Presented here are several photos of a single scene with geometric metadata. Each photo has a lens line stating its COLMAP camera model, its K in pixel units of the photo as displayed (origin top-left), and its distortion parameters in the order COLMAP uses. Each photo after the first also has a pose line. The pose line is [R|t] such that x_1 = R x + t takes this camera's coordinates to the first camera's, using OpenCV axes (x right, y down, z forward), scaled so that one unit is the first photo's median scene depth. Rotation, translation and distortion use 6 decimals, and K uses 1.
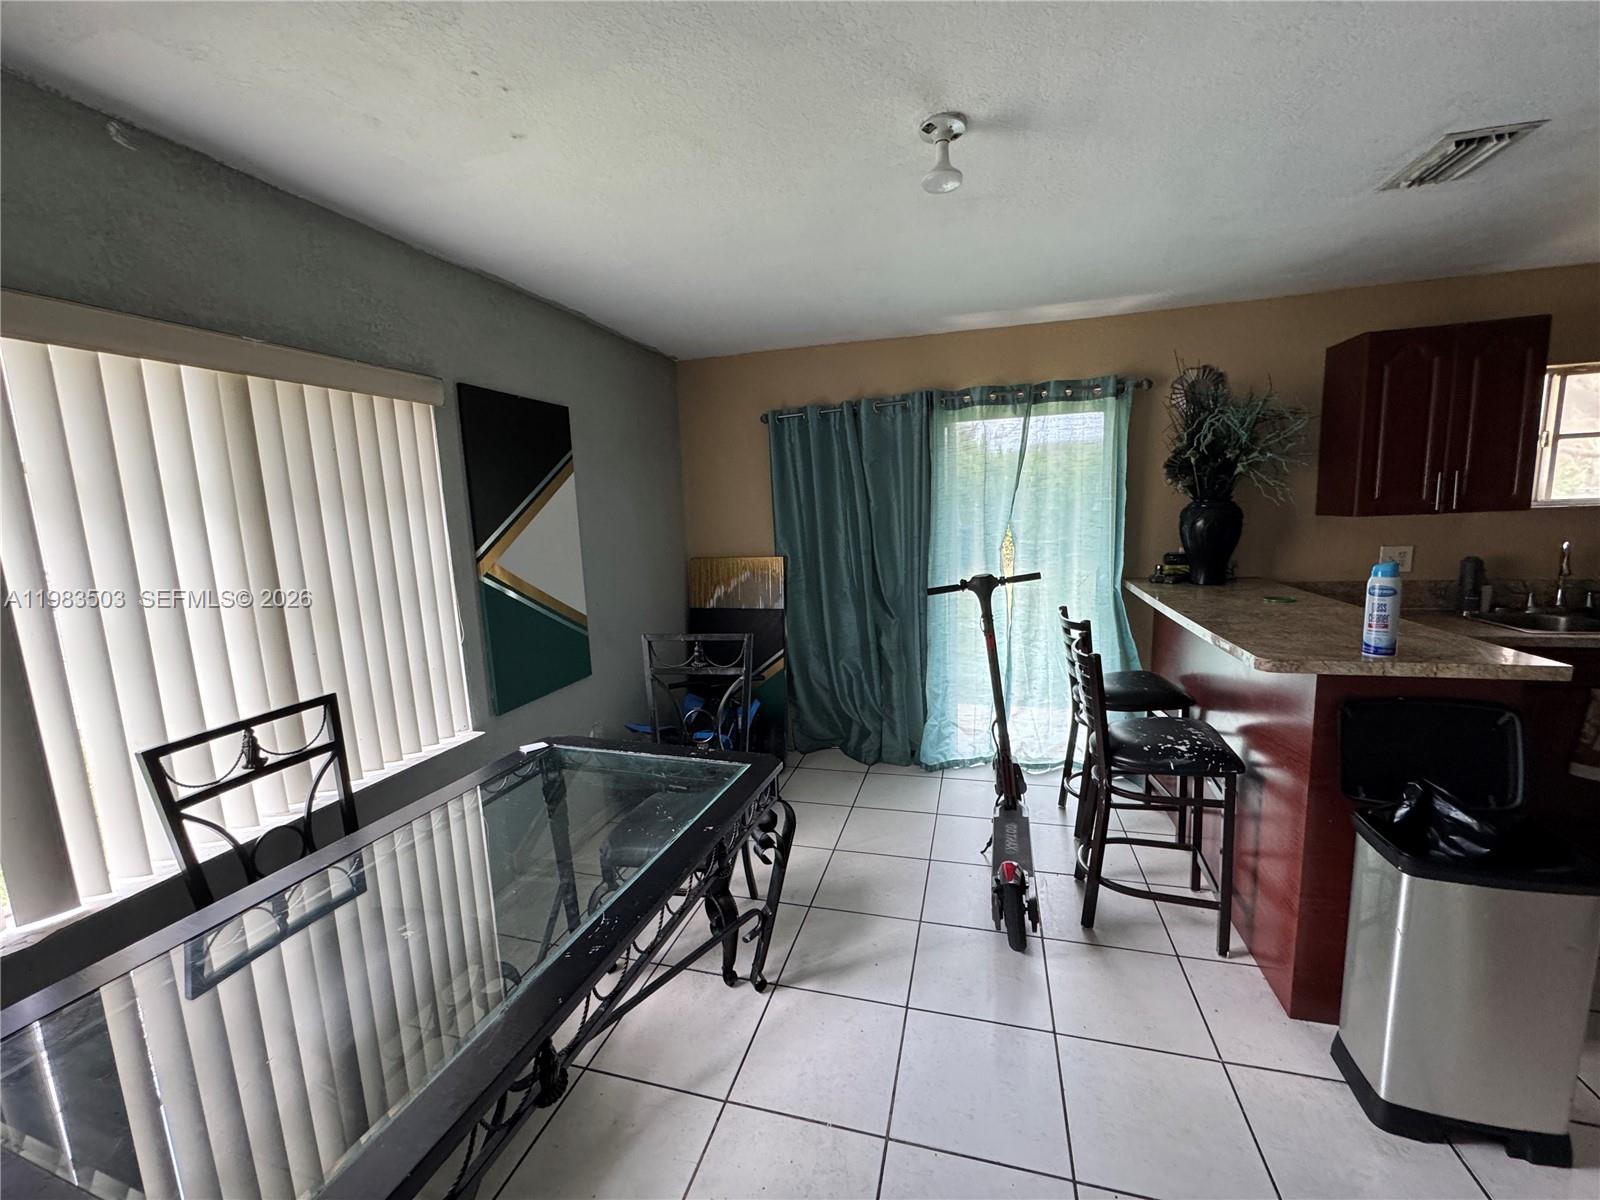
lens RADIAL K [[635.0, 0, 792.9], [0, 635.0, 595.9], [0, 0, 1]] dist [-0.000681, -0.000453]
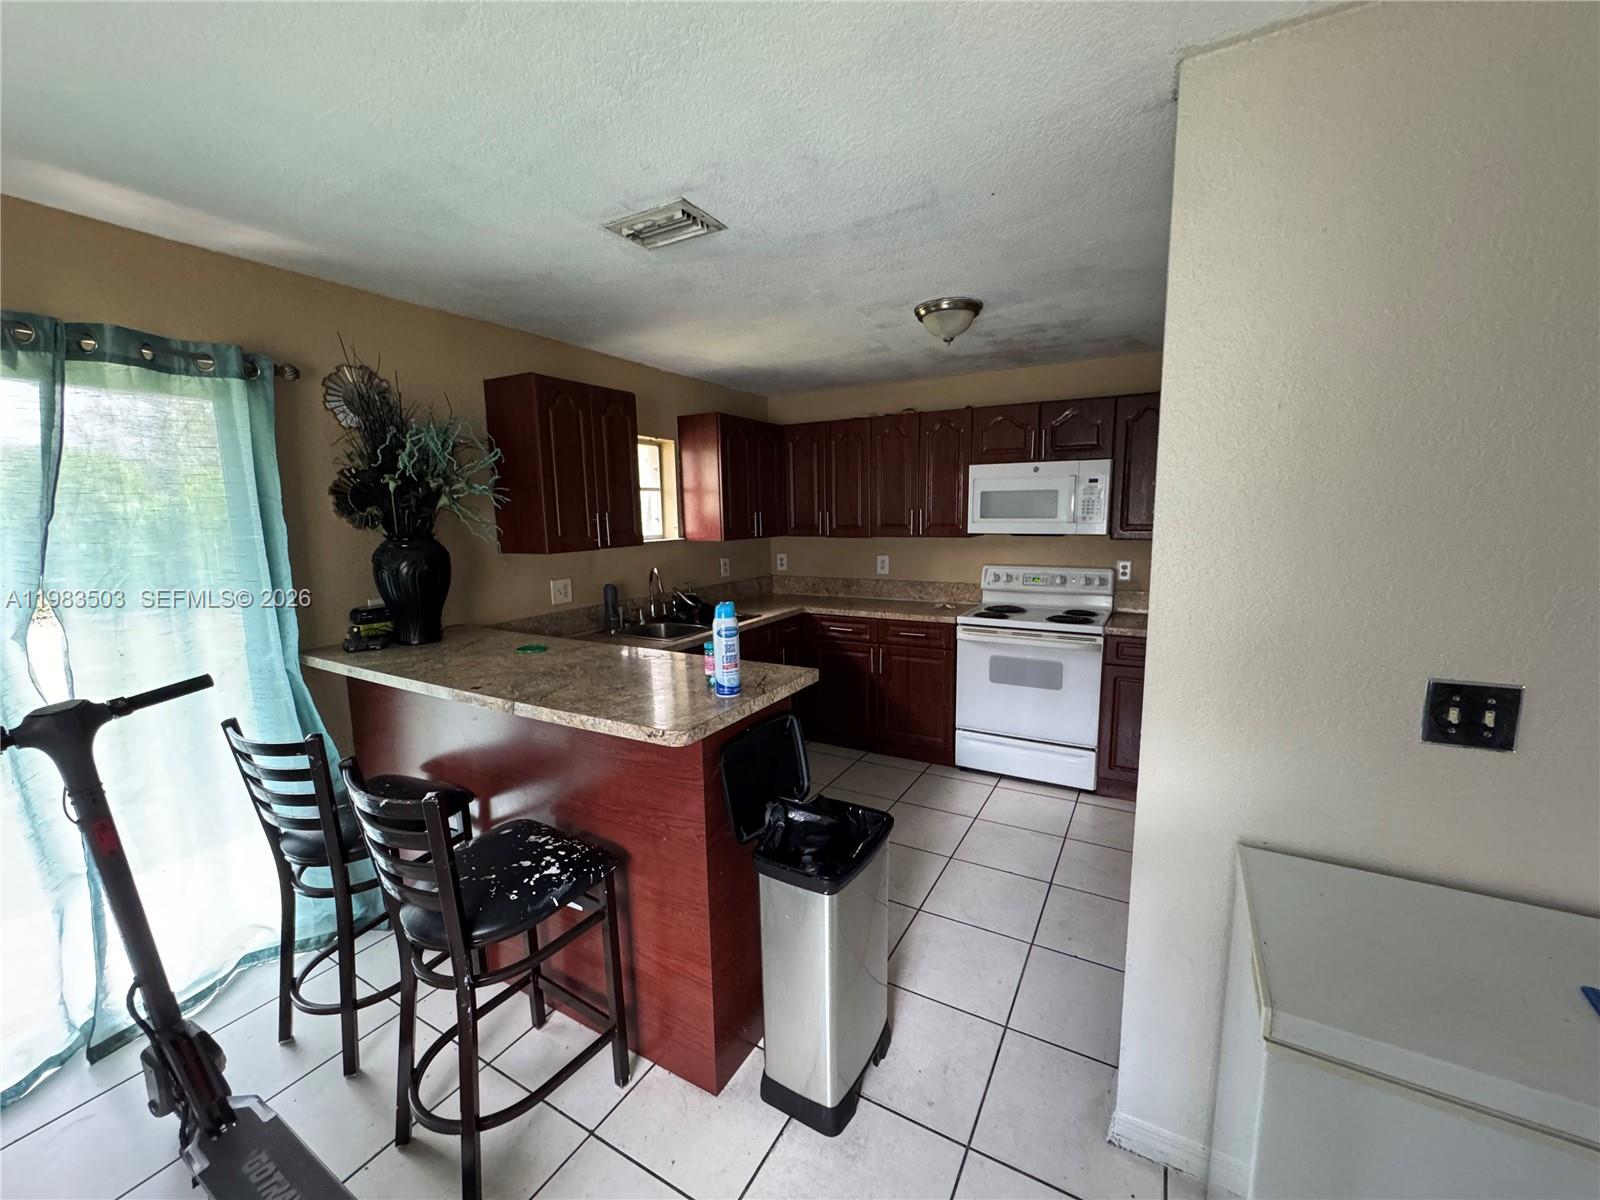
lens RADIAL K [[635.0, 0, 794.9], [0, 635.0, 598.5], [0, 0, 1]] dist [-0.000681, -0.000453]
pose [[0.231585, -0.099971, 0.967664, -0.009288], [0.142434, 0.987471, 0.067930, -0.057766], [-0.962331, 0.122096, 0.242923, 0.328847]]
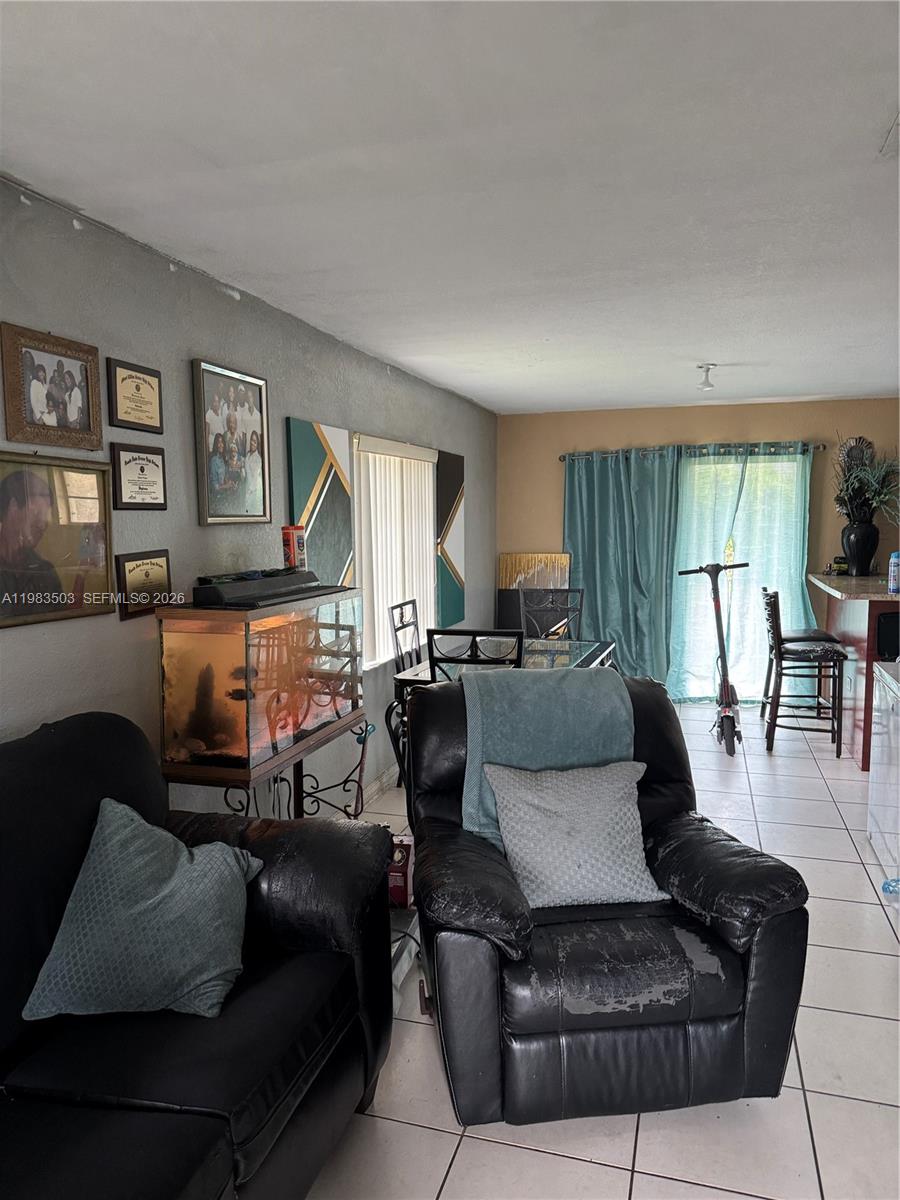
lens RADIAL K [[836.6, 0, 416.0], [0, 836.6, 606.0], [0, 0, 1]] dist [0.054715, -0.044405]
pose [[0.998981, 0.033029, -0.030755, -0.361524], [-0.033993, 0.998930, -0.031360, 0.153608], [0.029686, 0.032373, 0.999035, -1.083819]]
